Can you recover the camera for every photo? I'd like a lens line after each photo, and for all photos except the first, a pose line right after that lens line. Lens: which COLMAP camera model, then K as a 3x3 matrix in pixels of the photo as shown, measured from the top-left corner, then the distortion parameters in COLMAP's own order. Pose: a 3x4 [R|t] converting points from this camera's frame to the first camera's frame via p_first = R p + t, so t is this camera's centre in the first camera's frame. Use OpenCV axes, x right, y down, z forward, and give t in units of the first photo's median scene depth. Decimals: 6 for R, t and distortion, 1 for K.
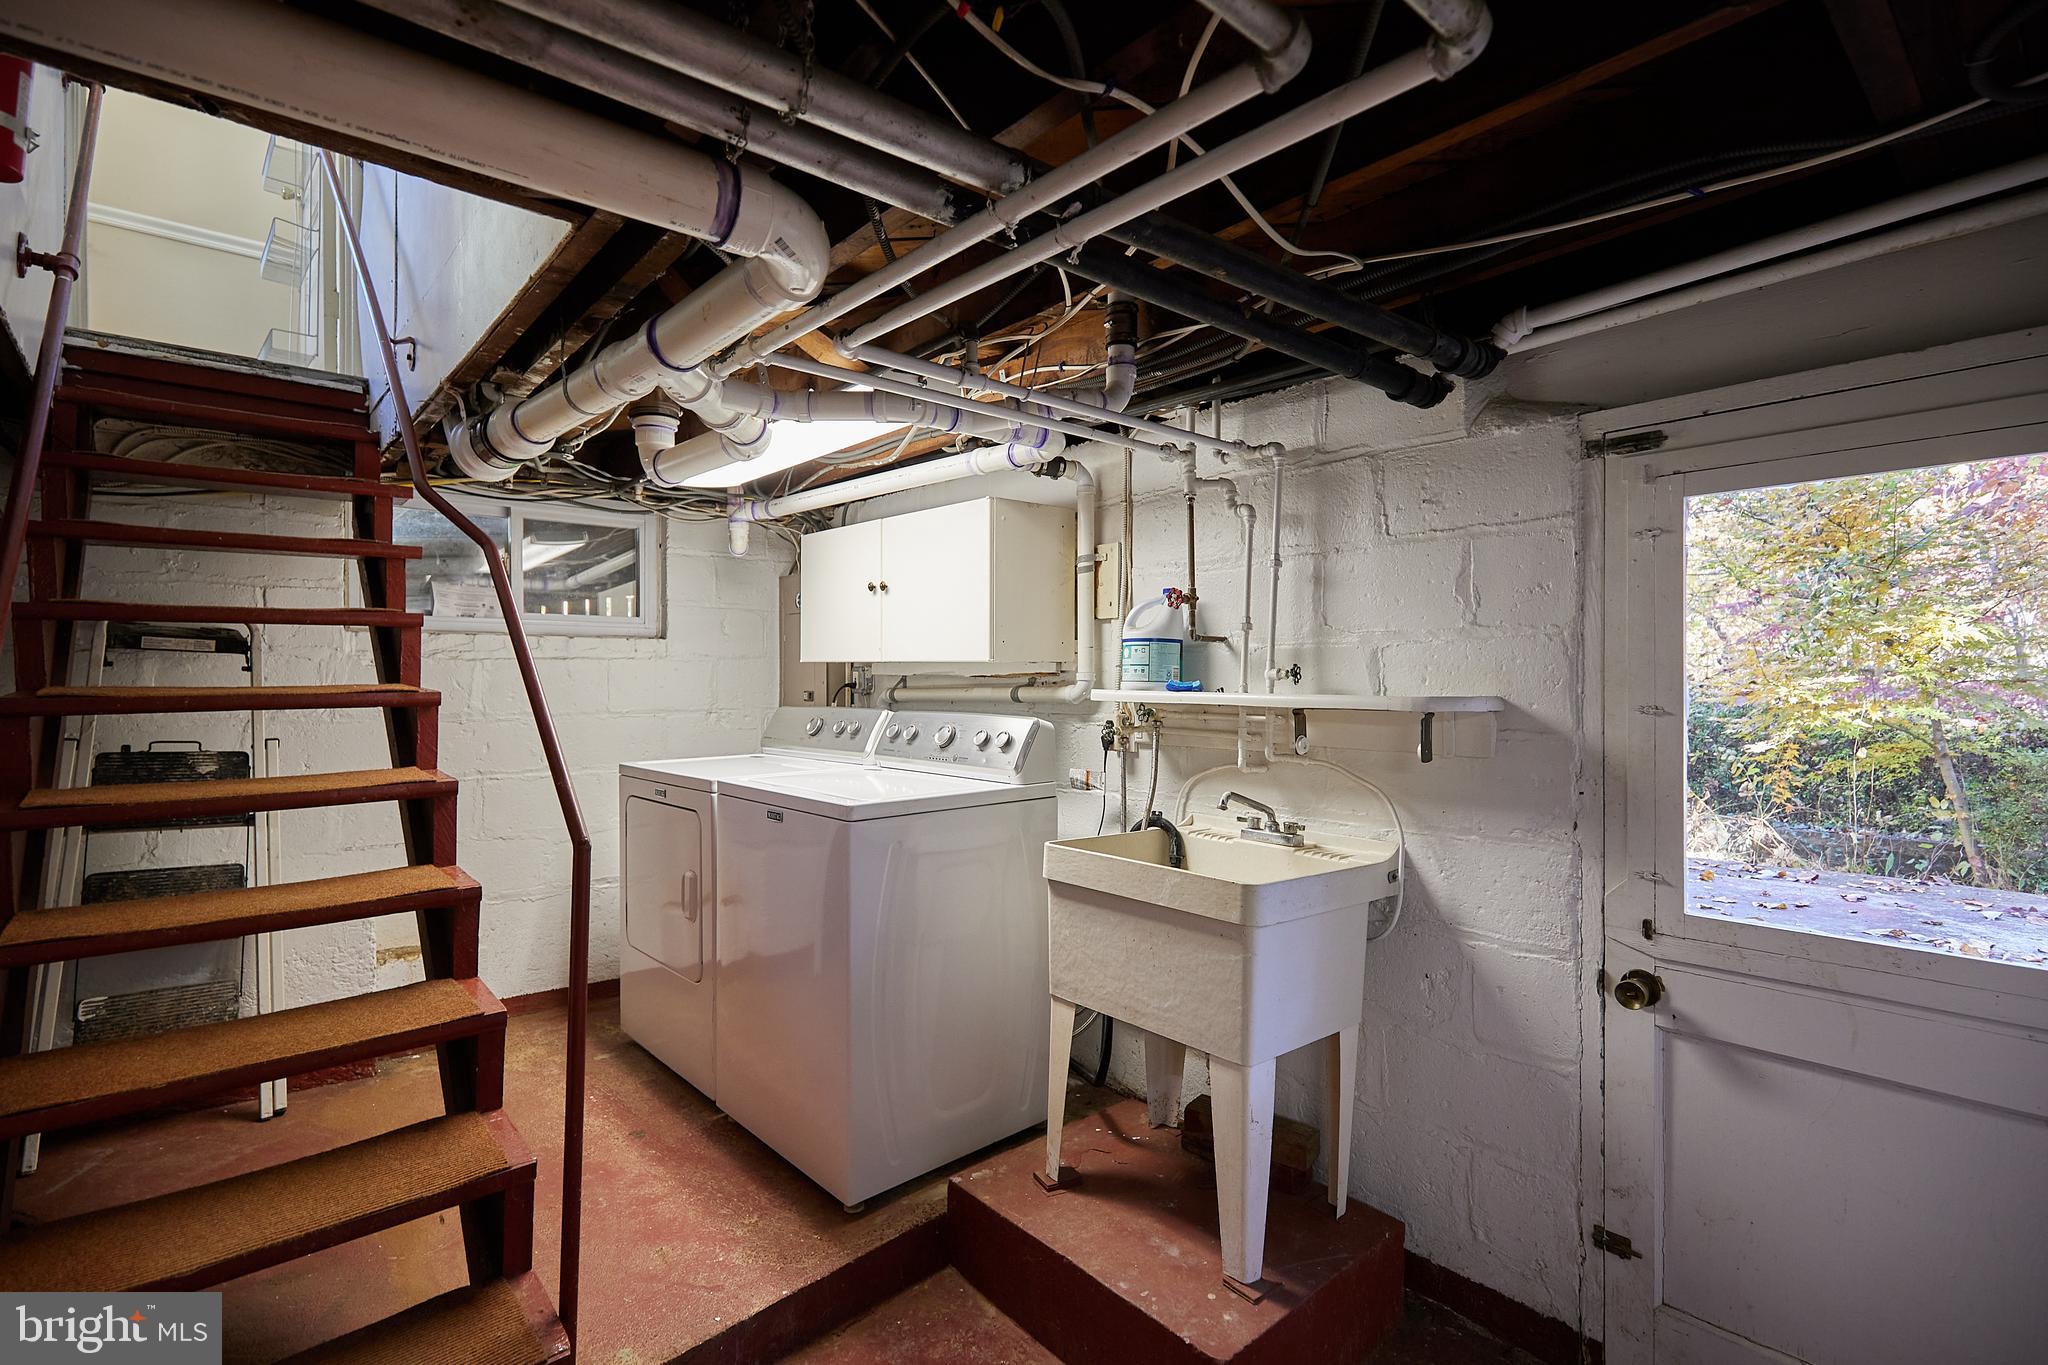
lens RADIAL K [[929.2, 0, 1027.9], [0, 929.2, 683.6], [0, 0, 1]] dist [0.004288, -0.000405]
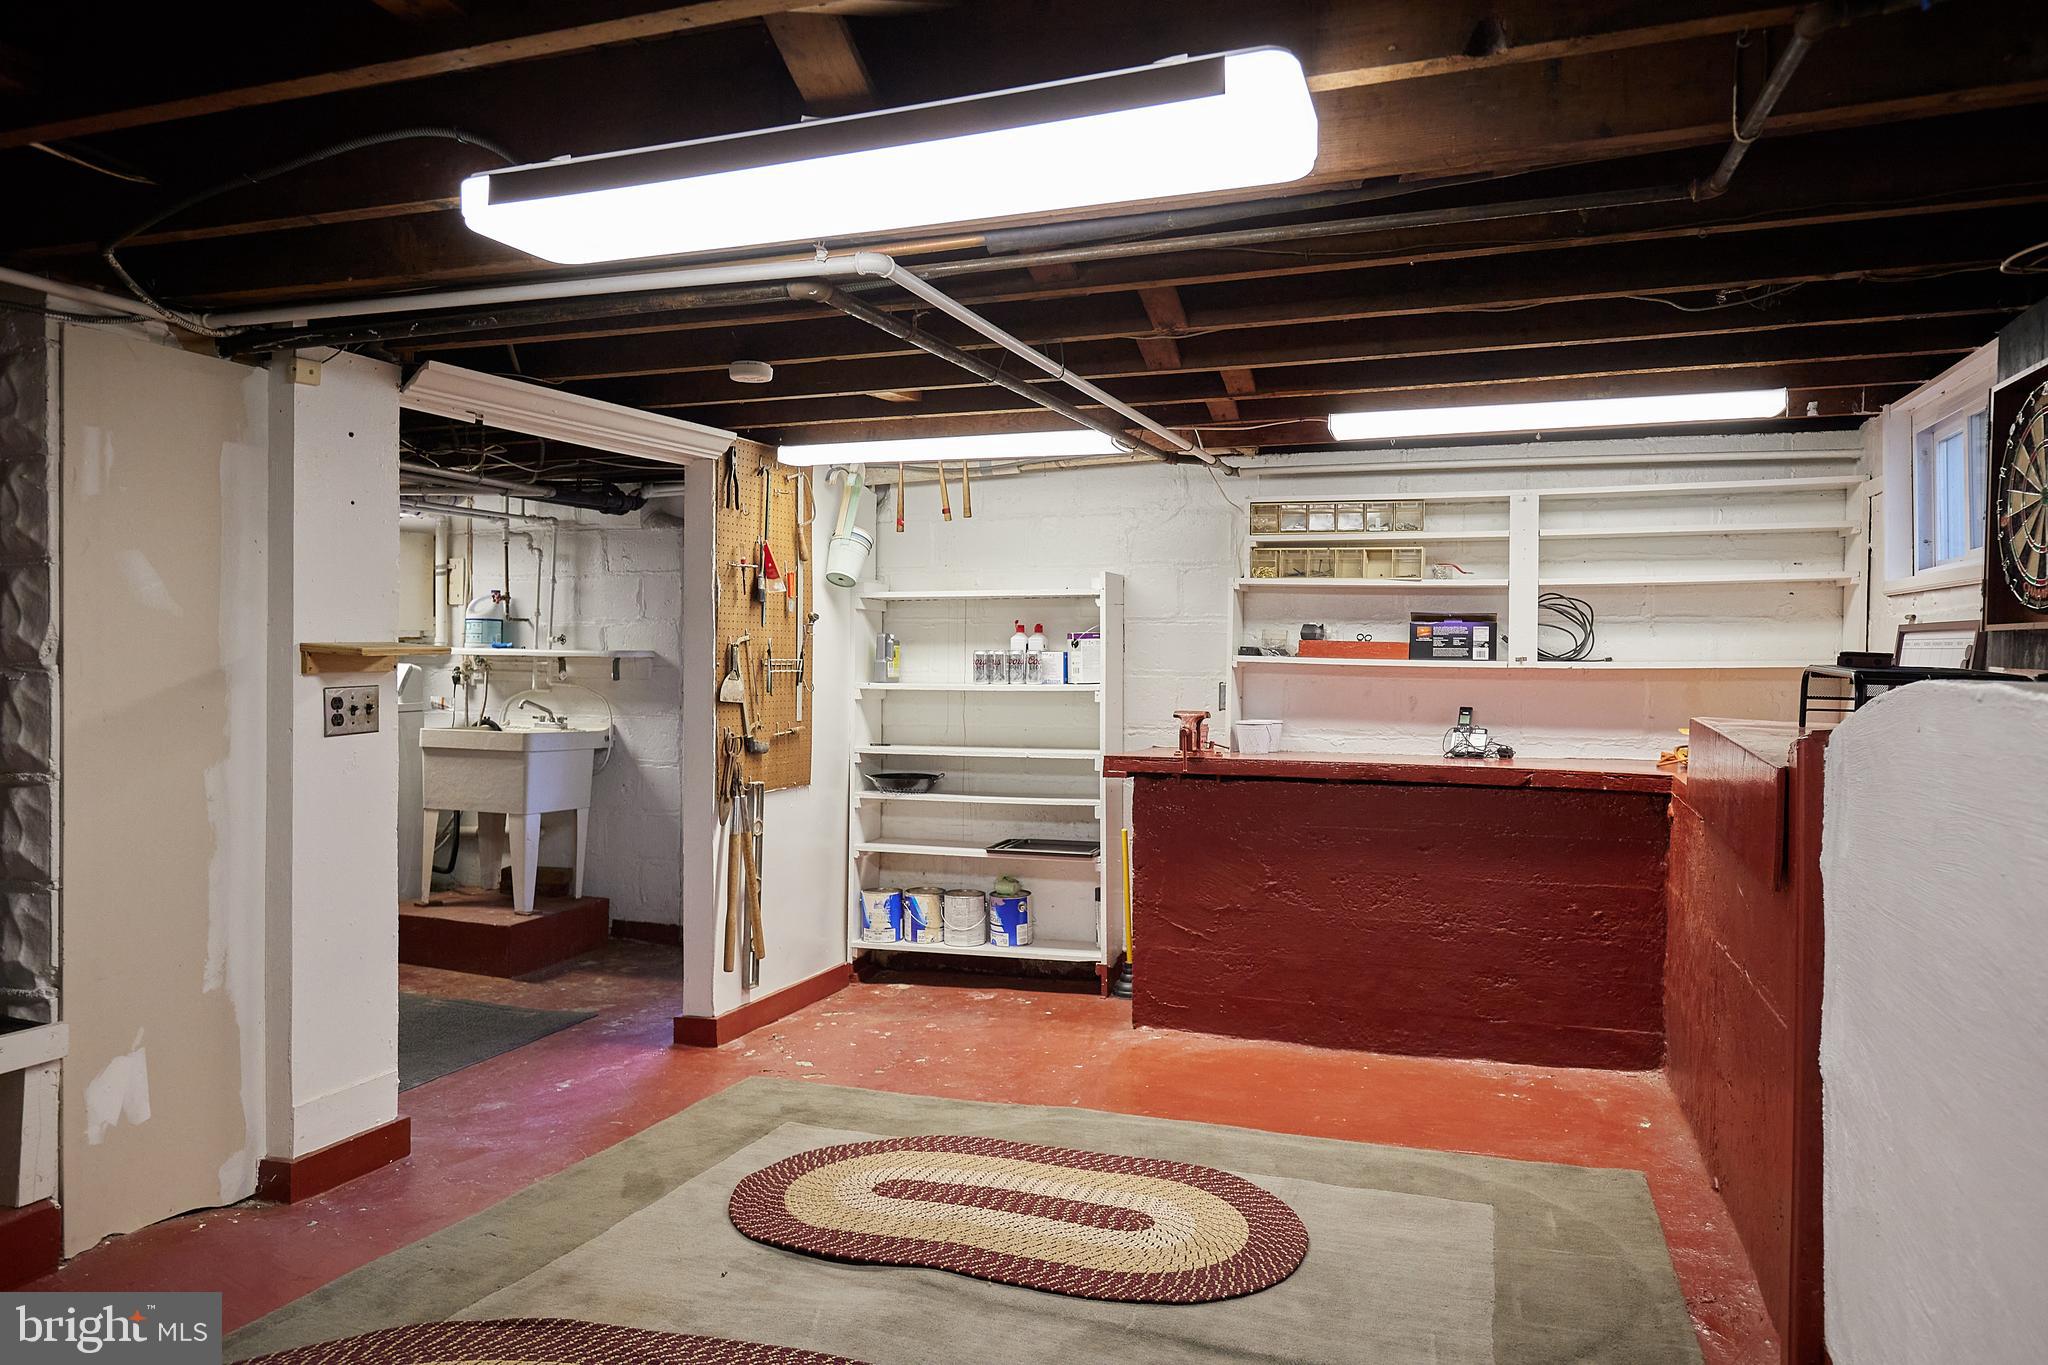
lens RADIAL K [[1351.0, 0, 1035.9], [0, 1351.0, 666.8], [0, 0, 1]] dist [0.011183, 0.000551]
pose [[0.878992, 0.000389, 0.476836, -0.179018], [-0.004646, 0.999959, 0.007750, 0.019037], [-0.476813, -0.009027, 0.878958, -1.846792]]
